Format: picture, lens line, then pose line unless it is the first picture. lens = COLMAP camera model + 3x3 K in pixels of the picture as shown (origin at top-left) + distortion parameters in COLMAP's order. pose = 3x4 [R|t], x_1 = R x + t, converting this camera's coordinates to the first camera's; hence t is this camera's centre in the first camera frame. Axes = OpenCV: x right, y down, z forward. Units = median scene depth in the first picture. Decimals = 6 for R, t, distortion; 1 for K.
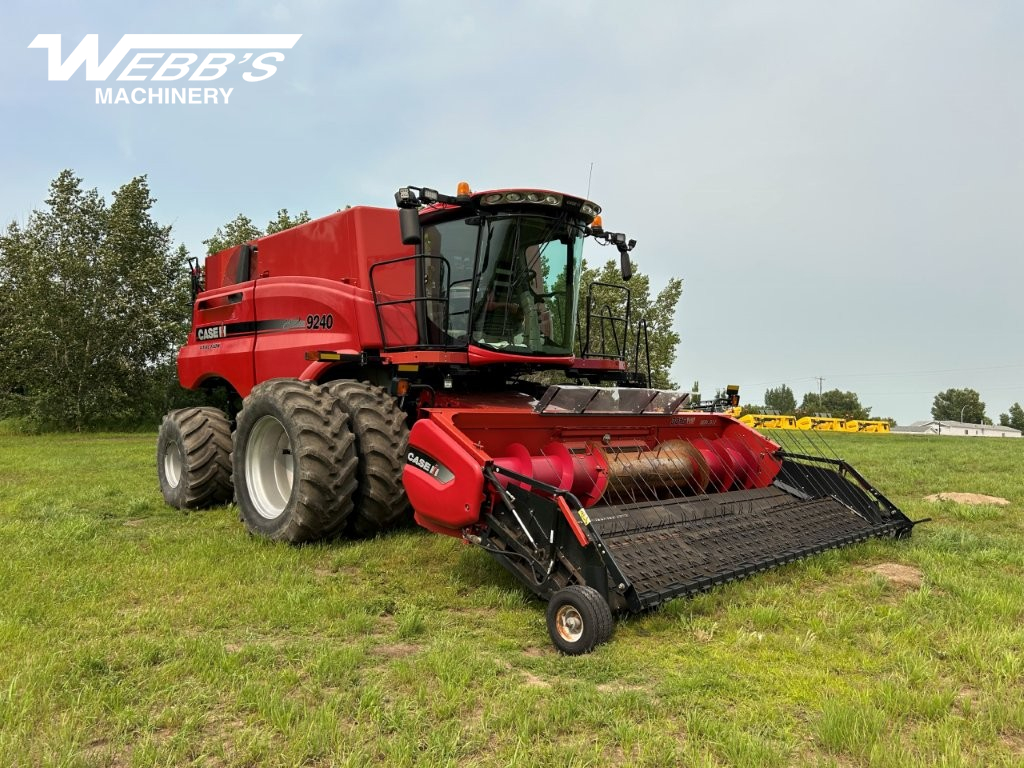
lens RADIAL K [[765.3, 0, 514.3], [0, 765.3, 390.2], [0, 0, 1]] dist [0.085634, -0.106261]
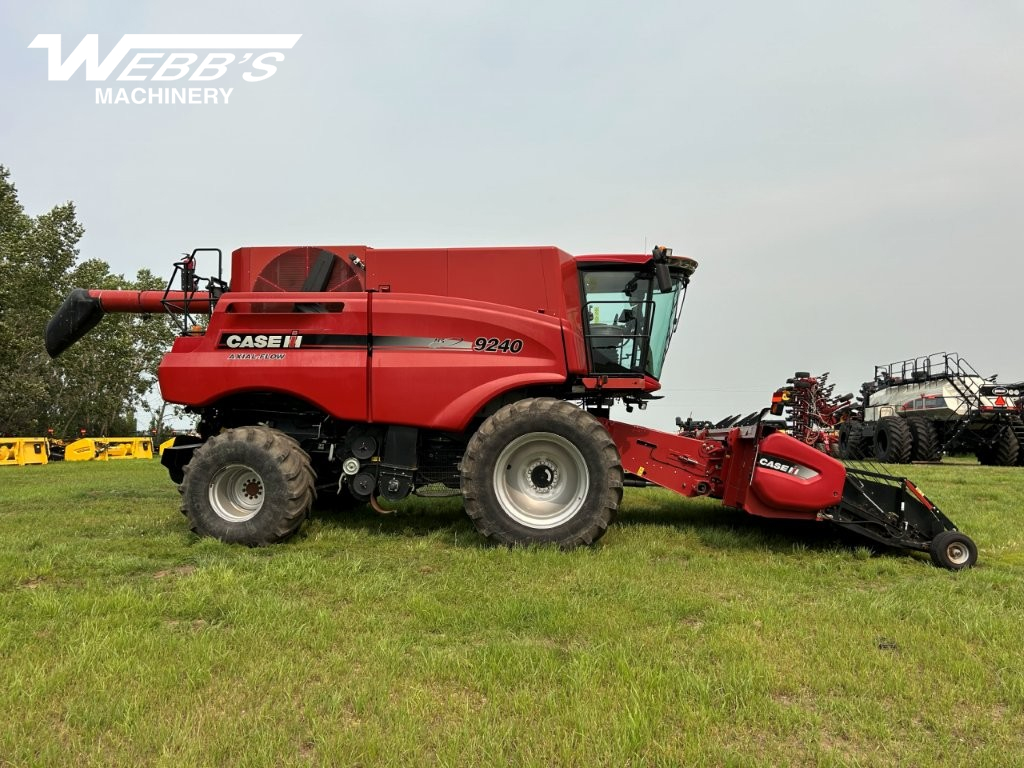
lens RADIAL K [[765.3, 0, 514.3], [0, 765.3, 390.2], [0, 0, 1]] dist [0.085634, -0.106261]
pose [[0.733891, 0.030682, 0.678574, -0.949349], [-0.012336, 0.999417, -0.031847, 0.006708], [-0.679155, 0.015002, 0.733841, 0.207162]]
